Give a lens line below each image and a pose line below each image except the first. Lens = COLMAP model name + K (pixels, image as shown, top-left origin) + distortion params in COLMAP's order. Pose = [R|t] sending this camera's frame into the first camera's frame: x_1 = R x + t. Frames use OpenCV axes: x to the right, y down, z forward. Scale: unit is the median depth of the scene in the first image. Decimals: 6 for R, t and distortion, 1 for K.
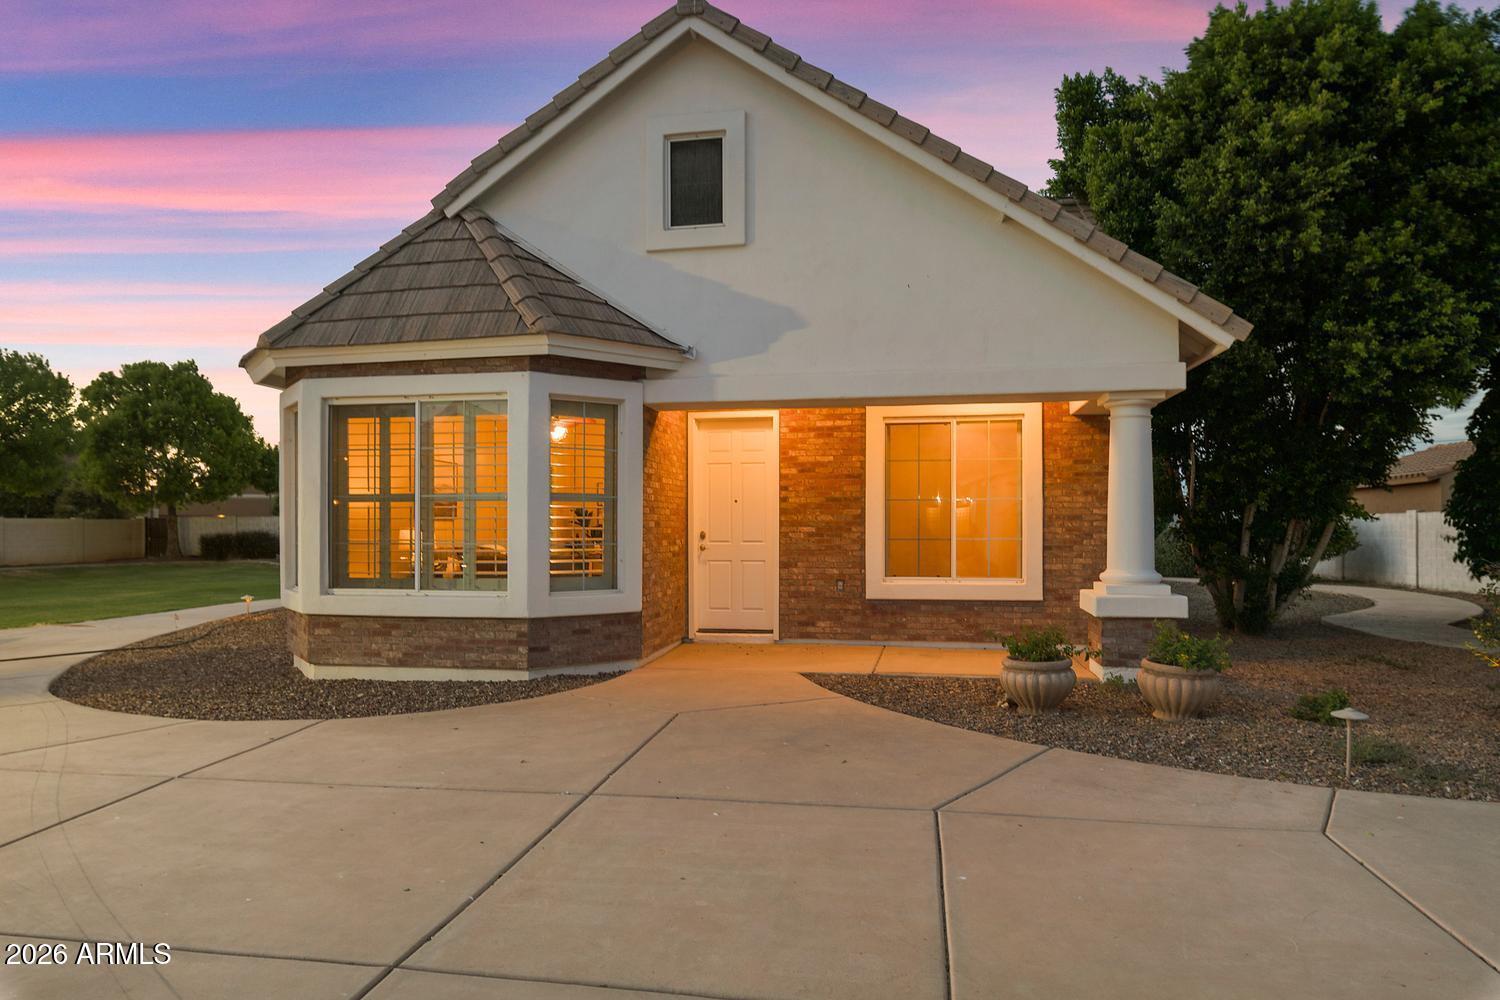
lens RADIAL K [[913.1, 0, 748.2], [0, 913.1, 535.0], [0, 0, 1]] dist [0.002568, 0.001304]
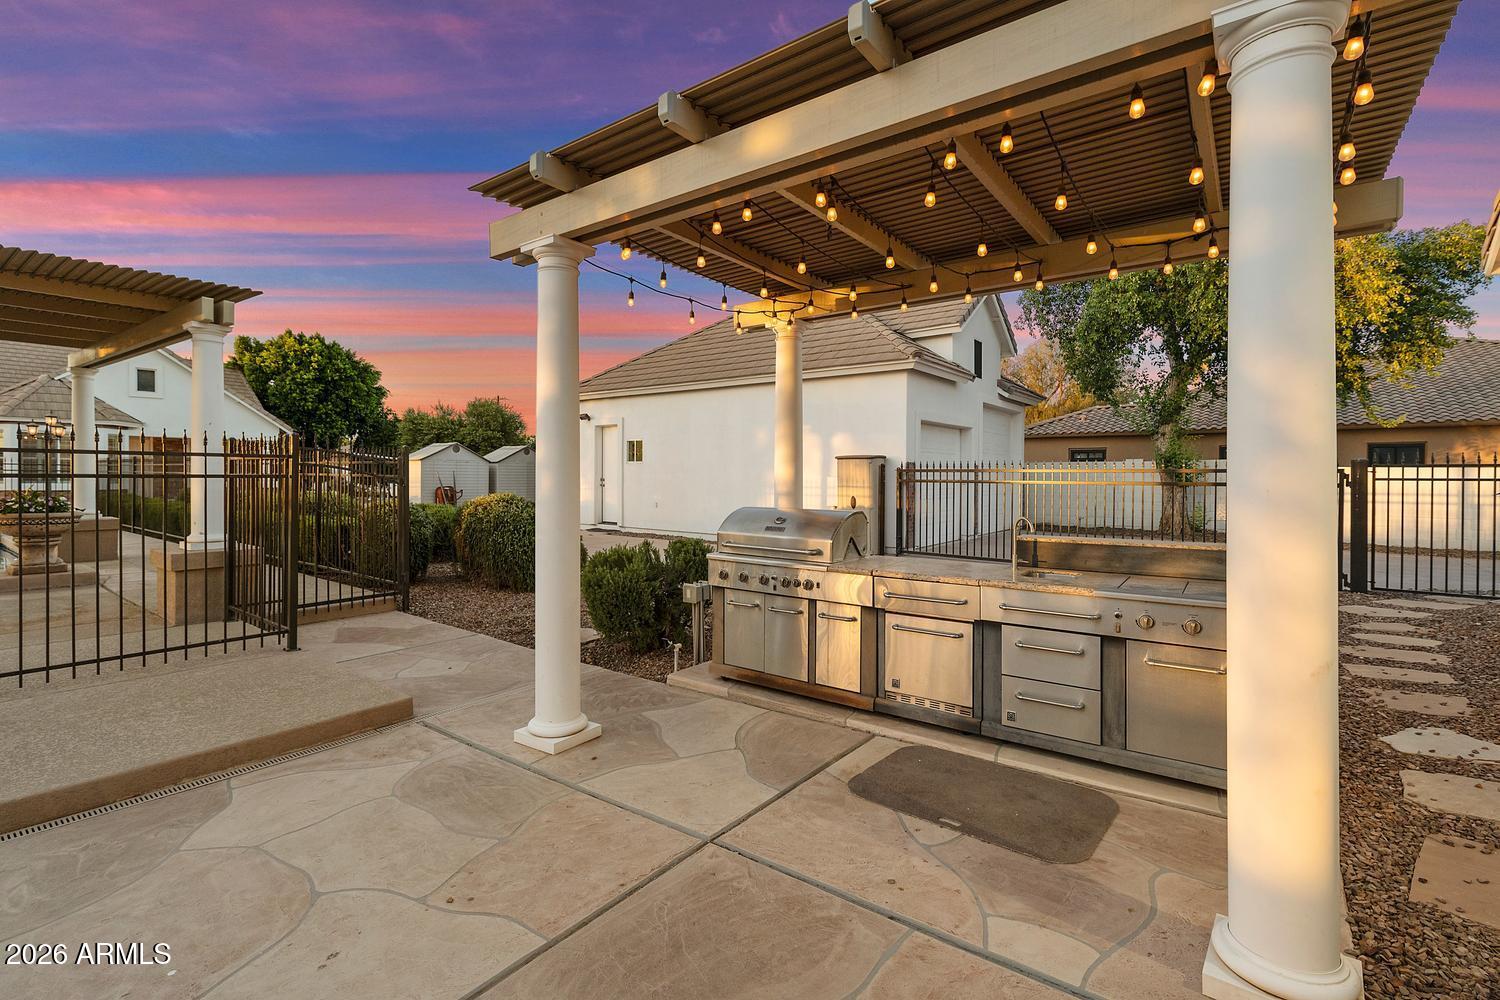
lens RADIAL K [[673.4, 0, 755.4], [0, 673.4, 469.1], [0, 0, 1]] dist [0.011148, 0.000229]
pose [[0.445985, 0.014765, 0.894919, -1.331625], [0.002921, 0.999835, -0.017952, 0.051236], [-0.895036, 0.010620, 0.445868, -2.361153]]
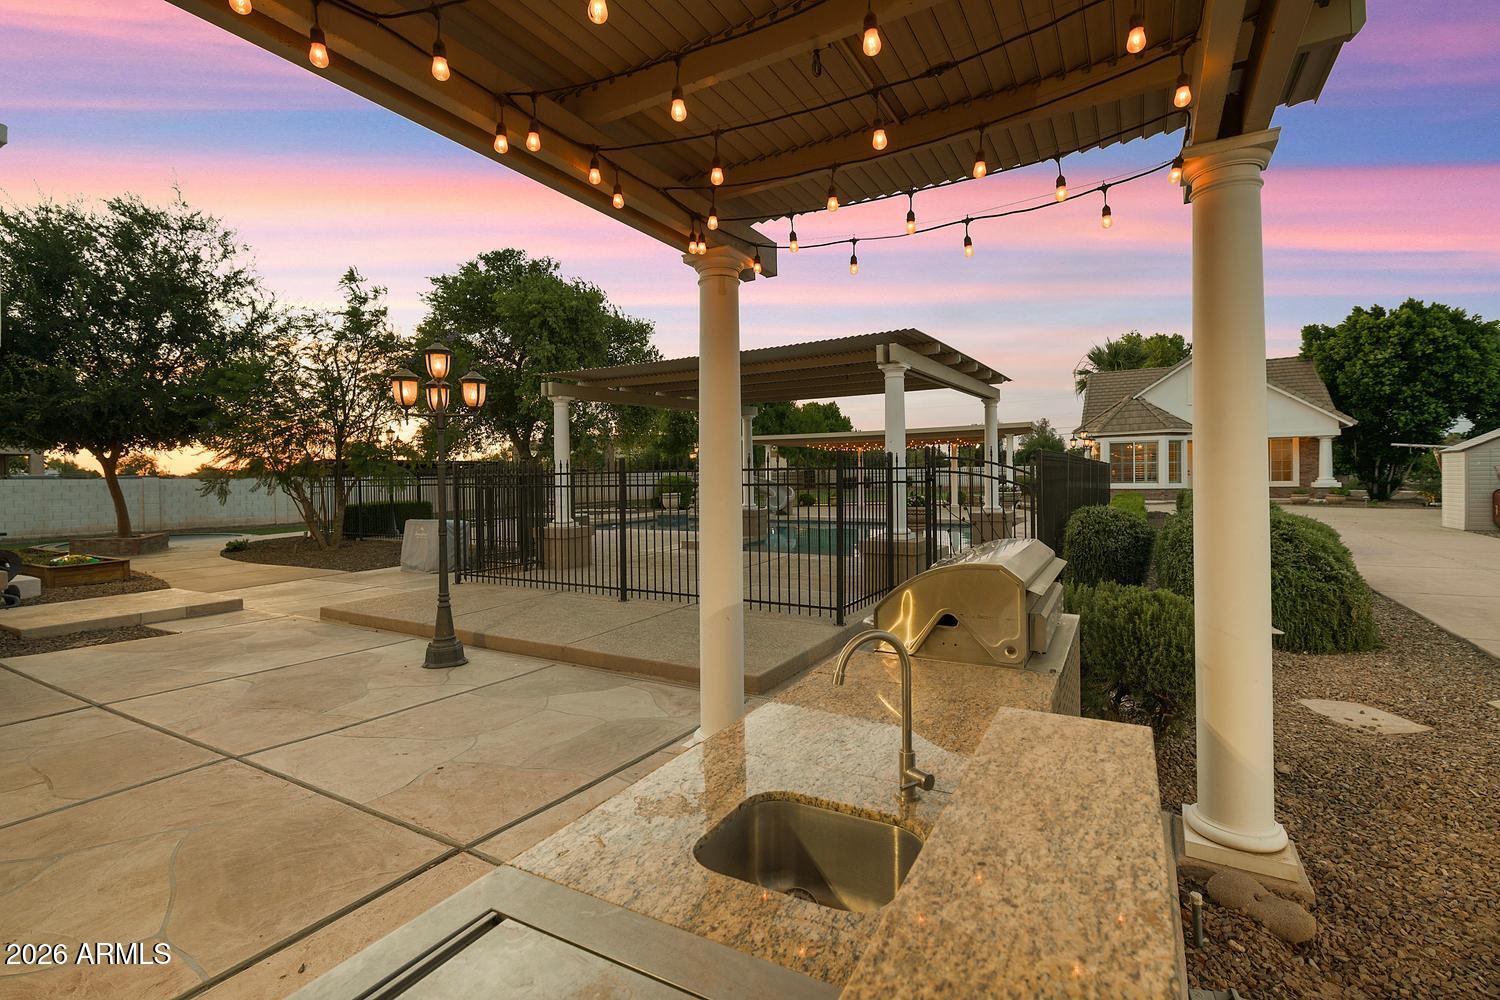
lens RADIAL K [[681.3, 0, 749.5], [0, 681.3, 471.7], [0, 0, 1]] dist [0.011092, -0.000058]
pose [[0.943190, -0.011270, -0.332063, -0.887723], [0.005842, 0.999833, -0.017342, 0.044262], [0.332203, 0.014417, 0.943098, -2.453497]]
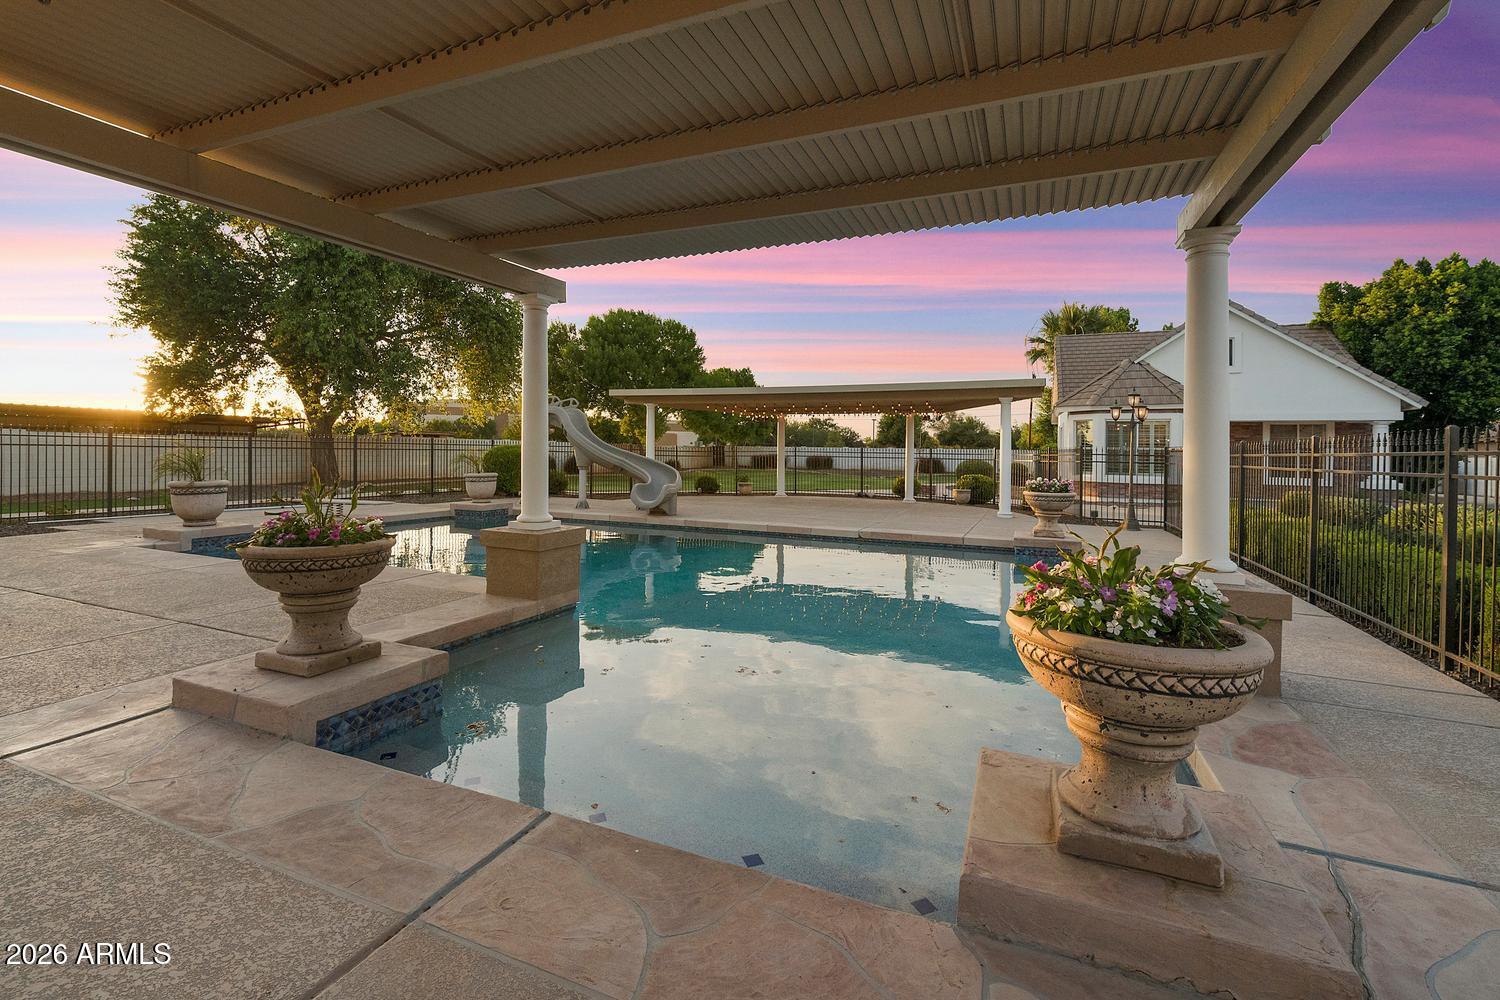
lens RADIAL K [[658.3, 0, 755.6], [0, 658.3, 461.4], [0, 0, 1]] dist [-0.002227, -0.000415]
pose [[0.978153, 0.020339, -0.206890, -1.044796], [-0.020224, 0.999792, 0.002673, 0.022141], [0.206901, 0.001570, 0.978361, -1.428987]]
